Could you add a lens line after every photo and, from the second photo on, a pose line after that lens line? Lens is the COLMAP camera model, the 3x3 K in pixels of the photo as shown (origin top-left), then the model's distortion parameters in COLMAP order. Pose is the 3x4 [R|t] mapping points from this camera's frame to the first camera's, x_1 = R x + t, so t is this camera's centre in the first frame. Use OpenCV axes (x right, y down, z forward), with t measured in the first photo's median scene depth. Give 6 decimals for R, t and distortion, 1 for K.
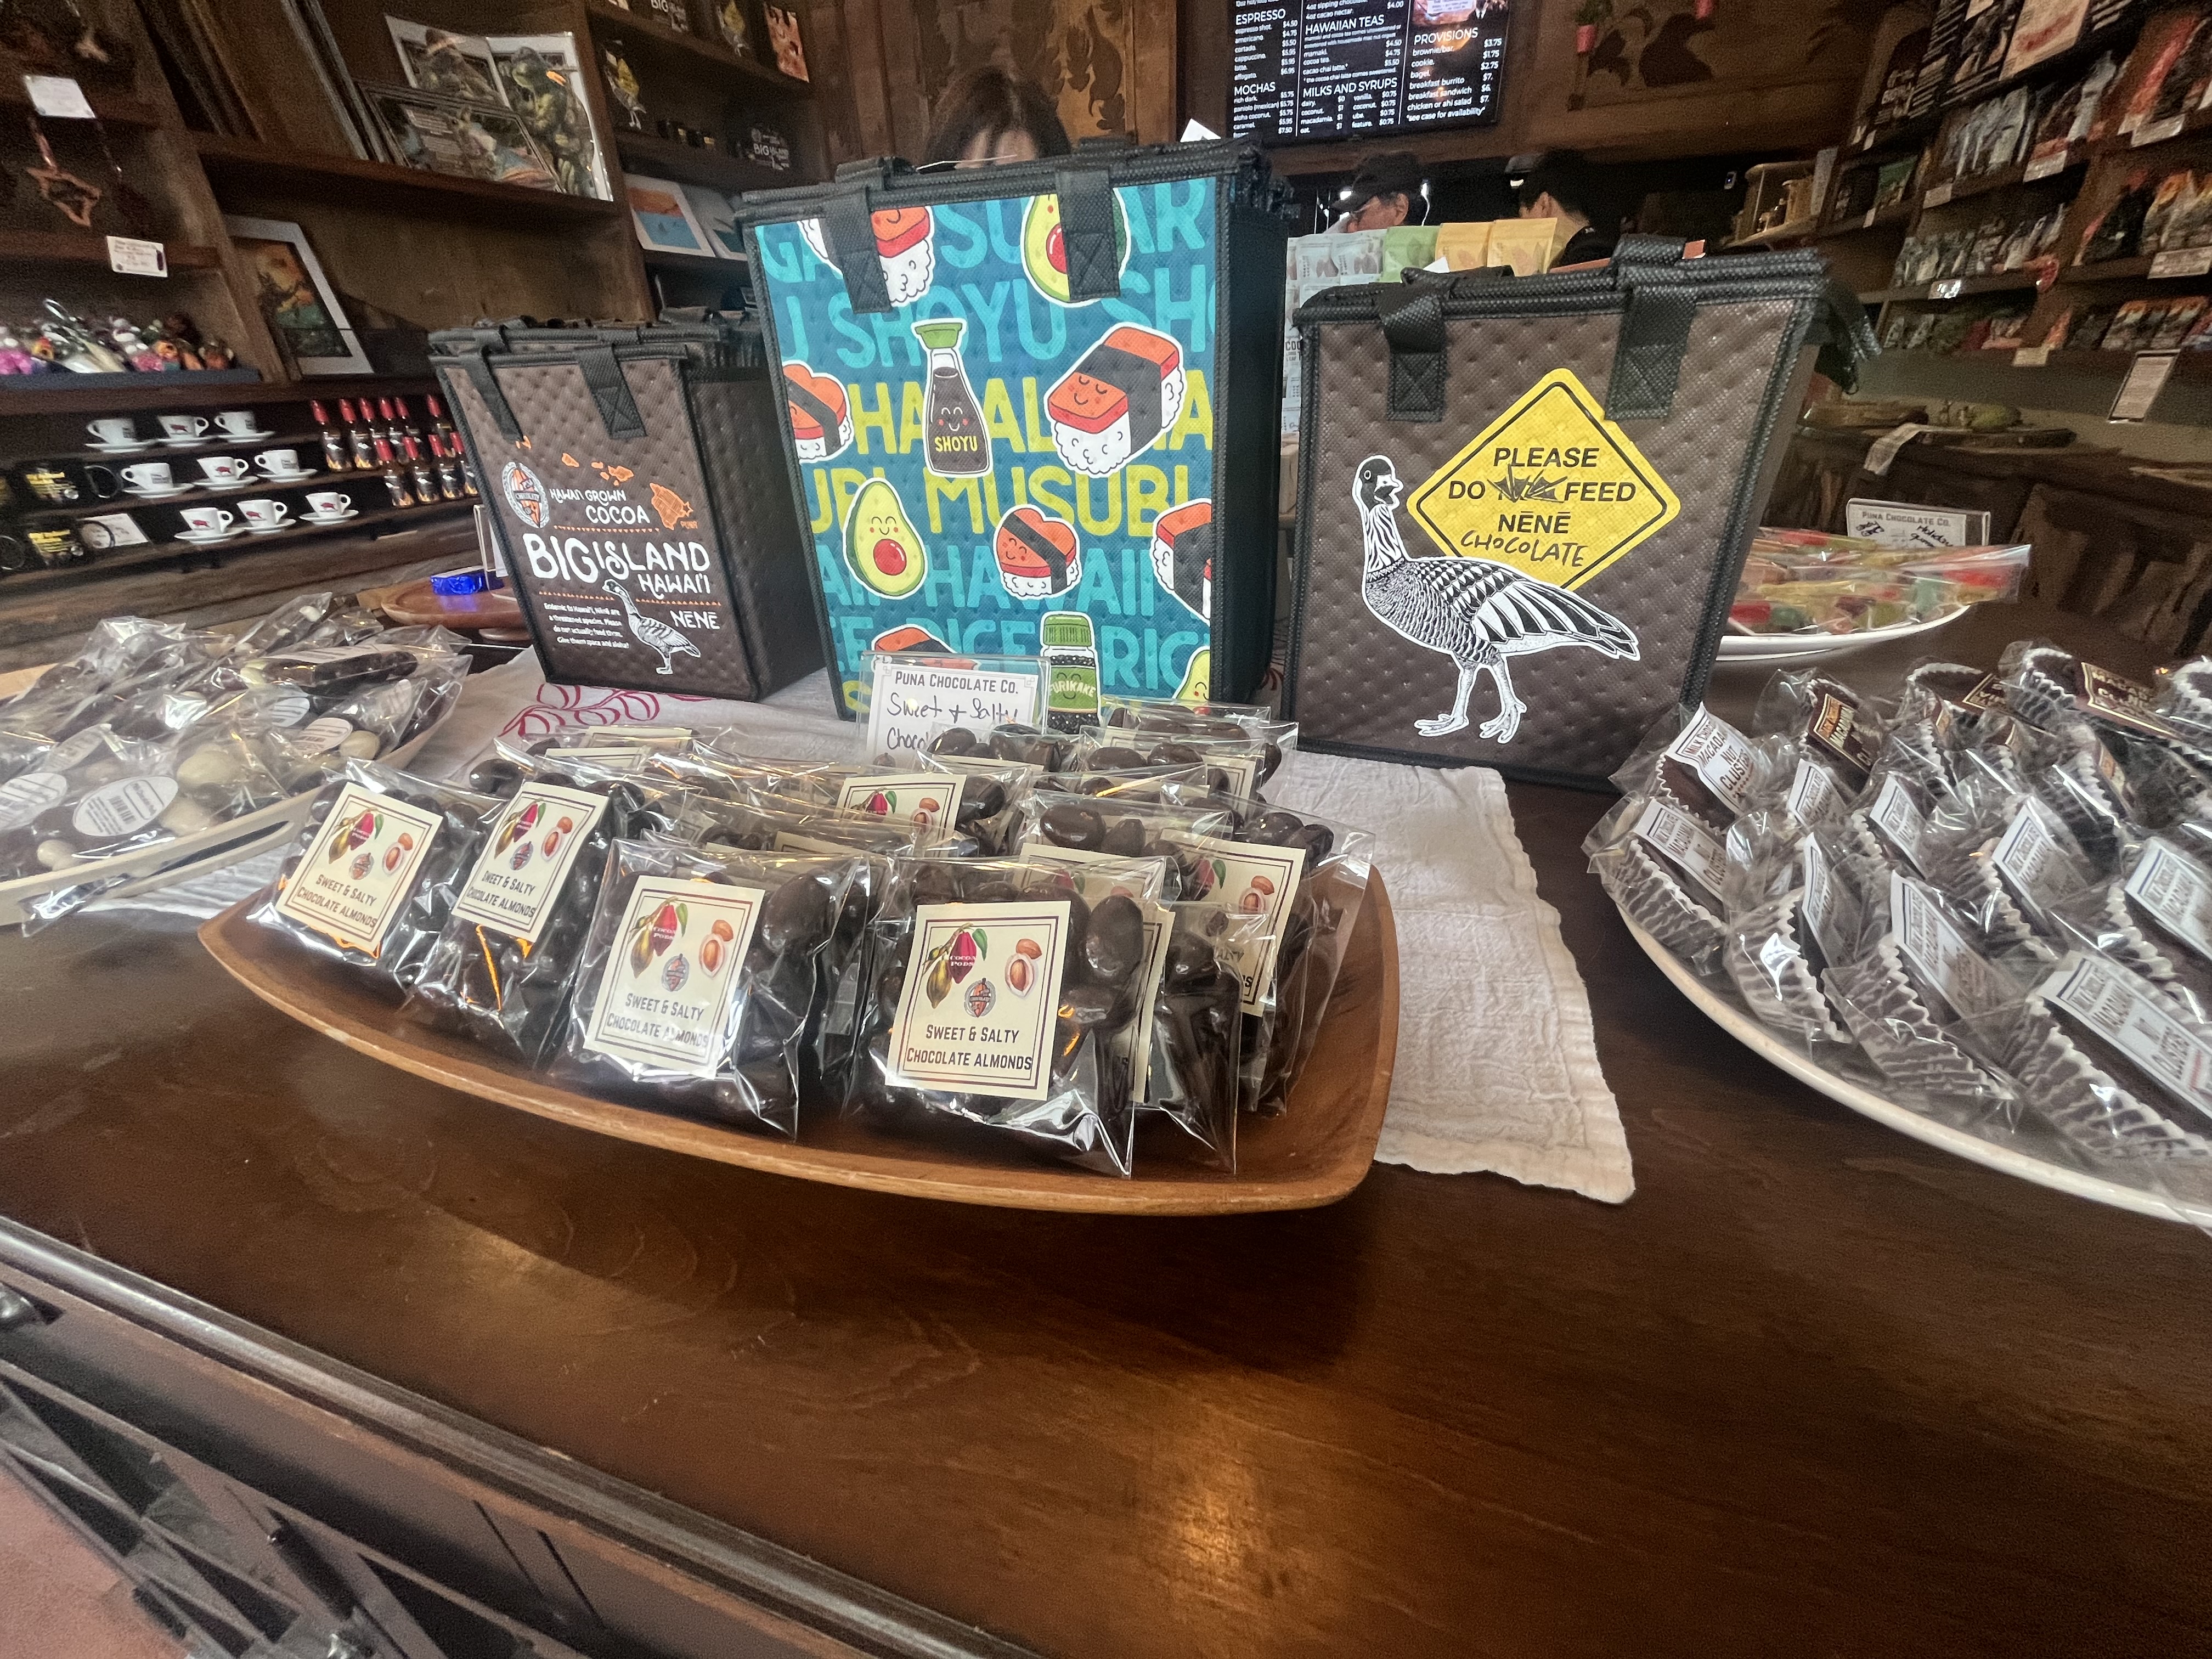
lens RADIAL K [[890.3, 0, 1103.9], [0, 890.3, 823.1], [0, 0, 1]] dist [-0.002361, -0.000467]
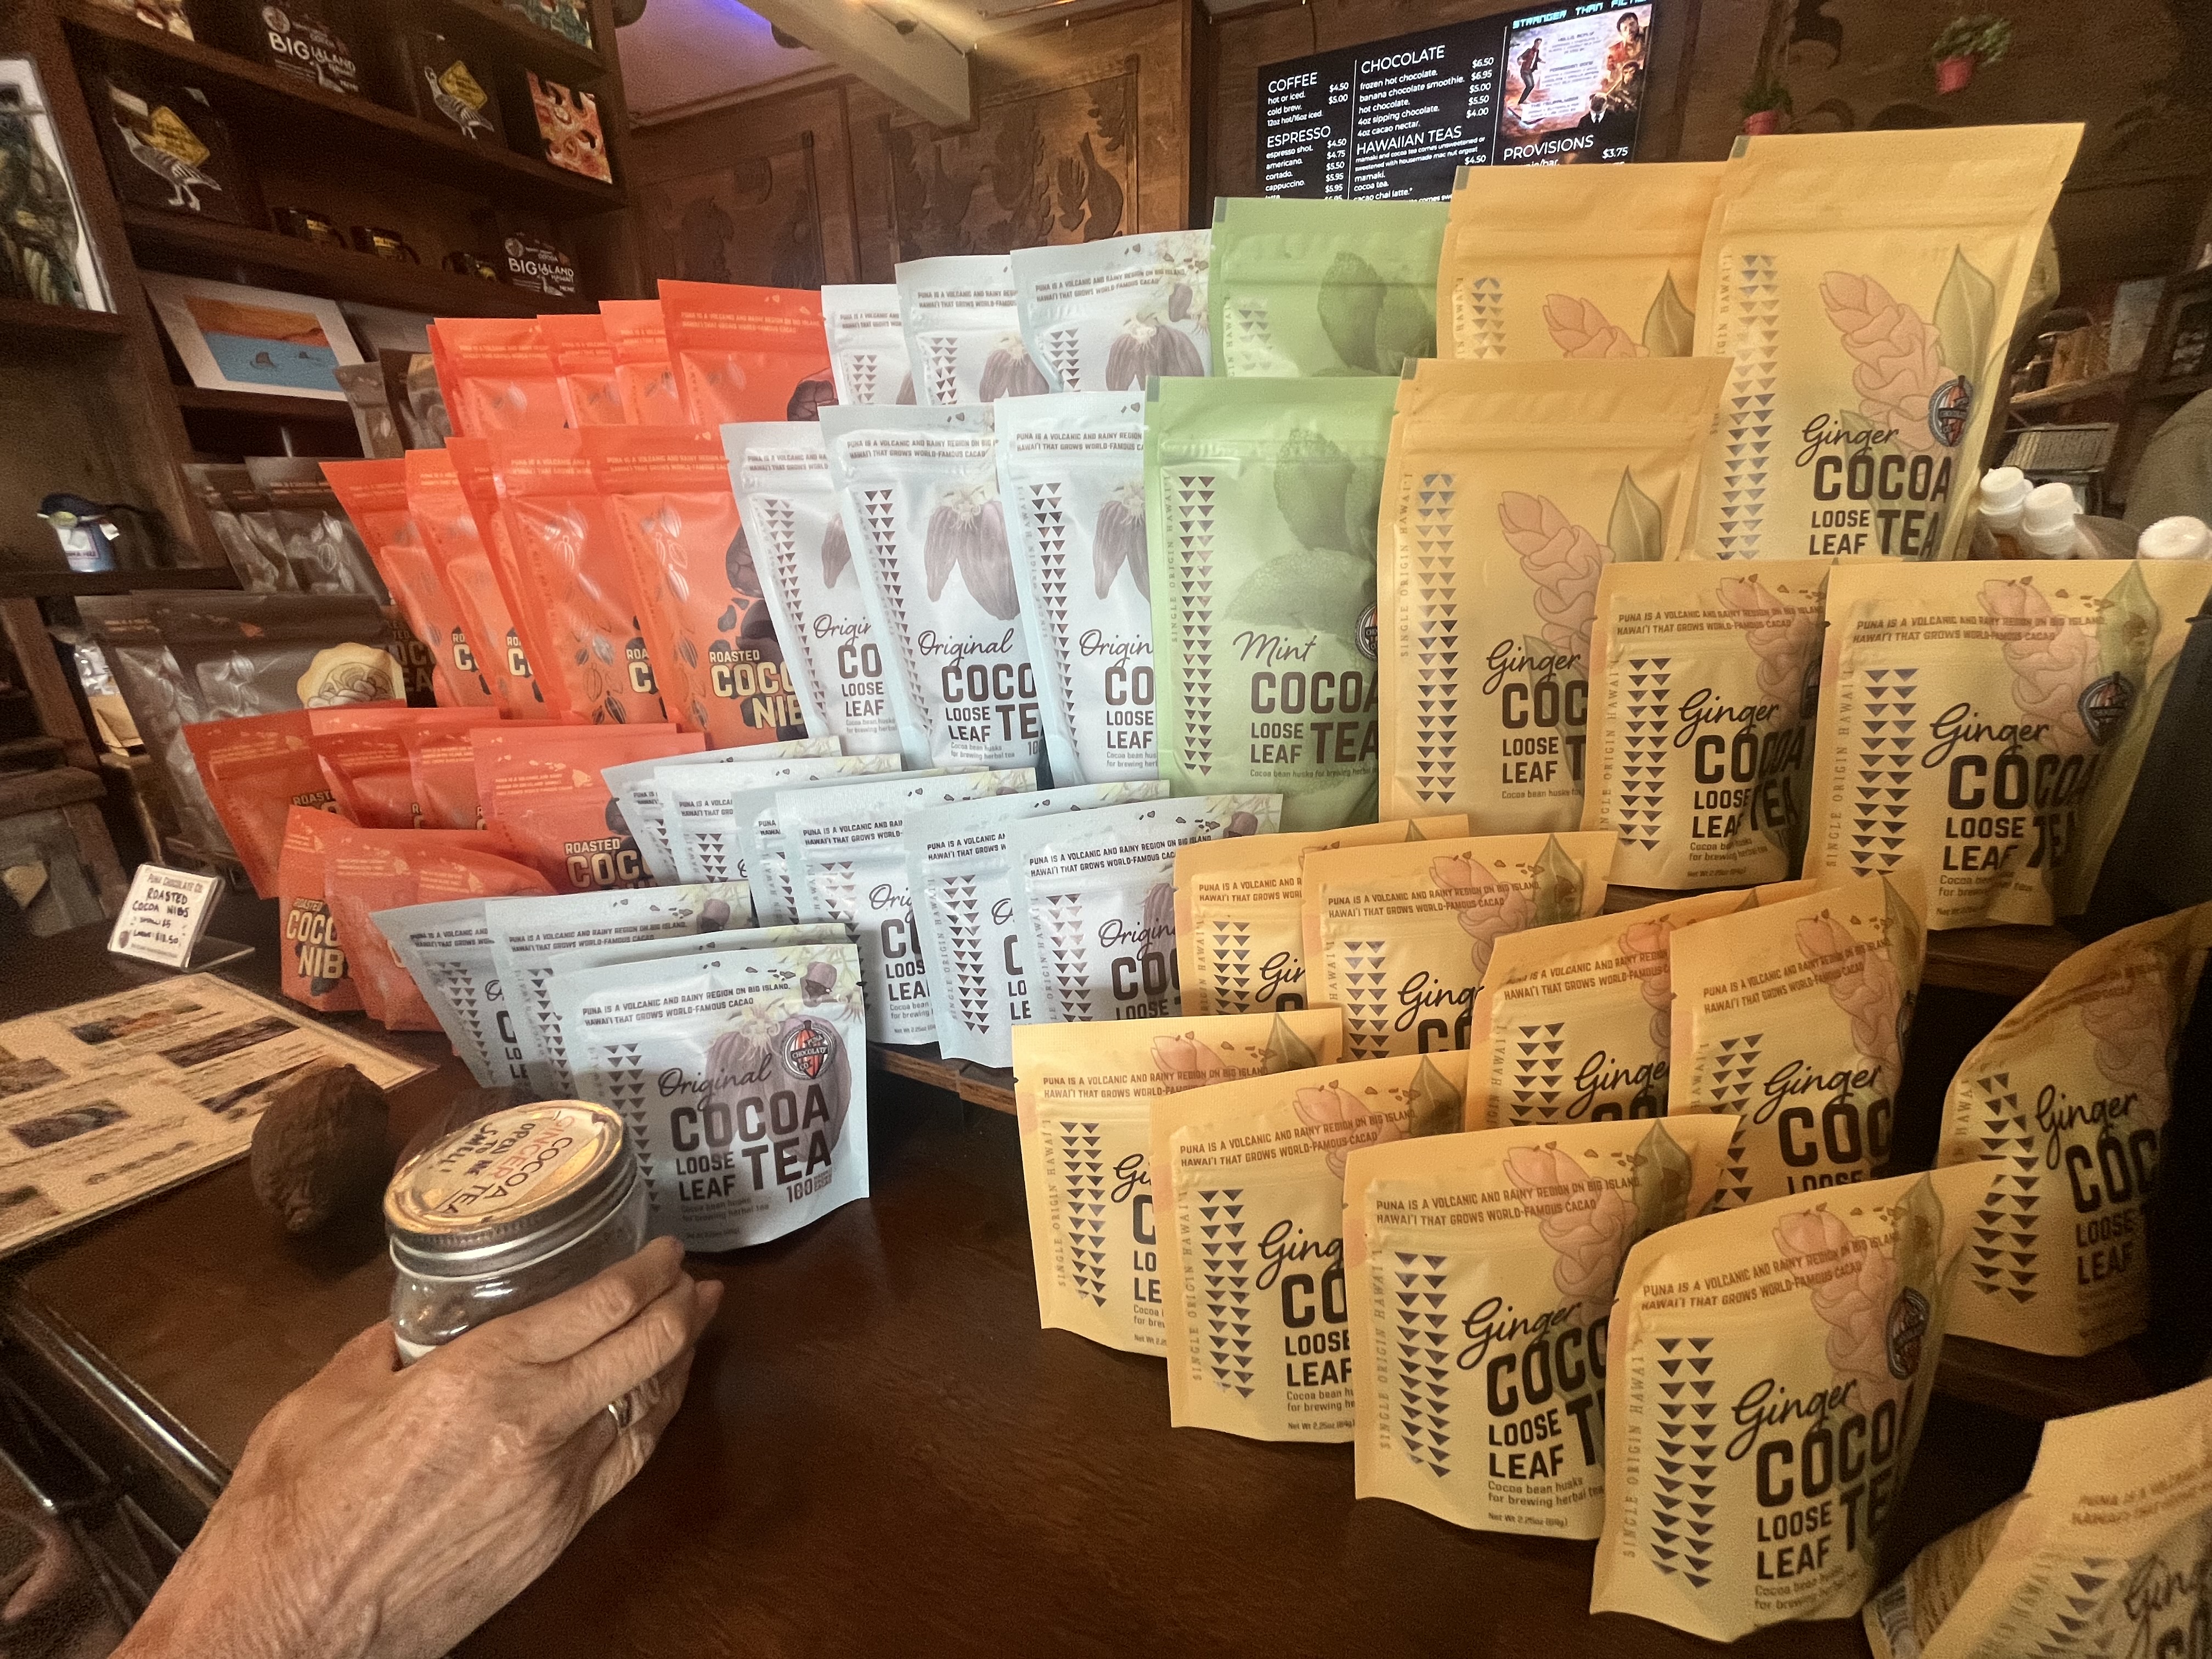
lens RADIAL K [[890.3, 0, 1107.8], [0, 890.3, 819.5], [0, 0, 1]] dist [-0.002361, -0.000467]
pose [[0.992843, 0.057103, -0.104894, 0.172142], [-0.072719, 0.985752, -0.151672, -0.259429], [0.094739, 0.158214, 0.982849, 0.430117]]
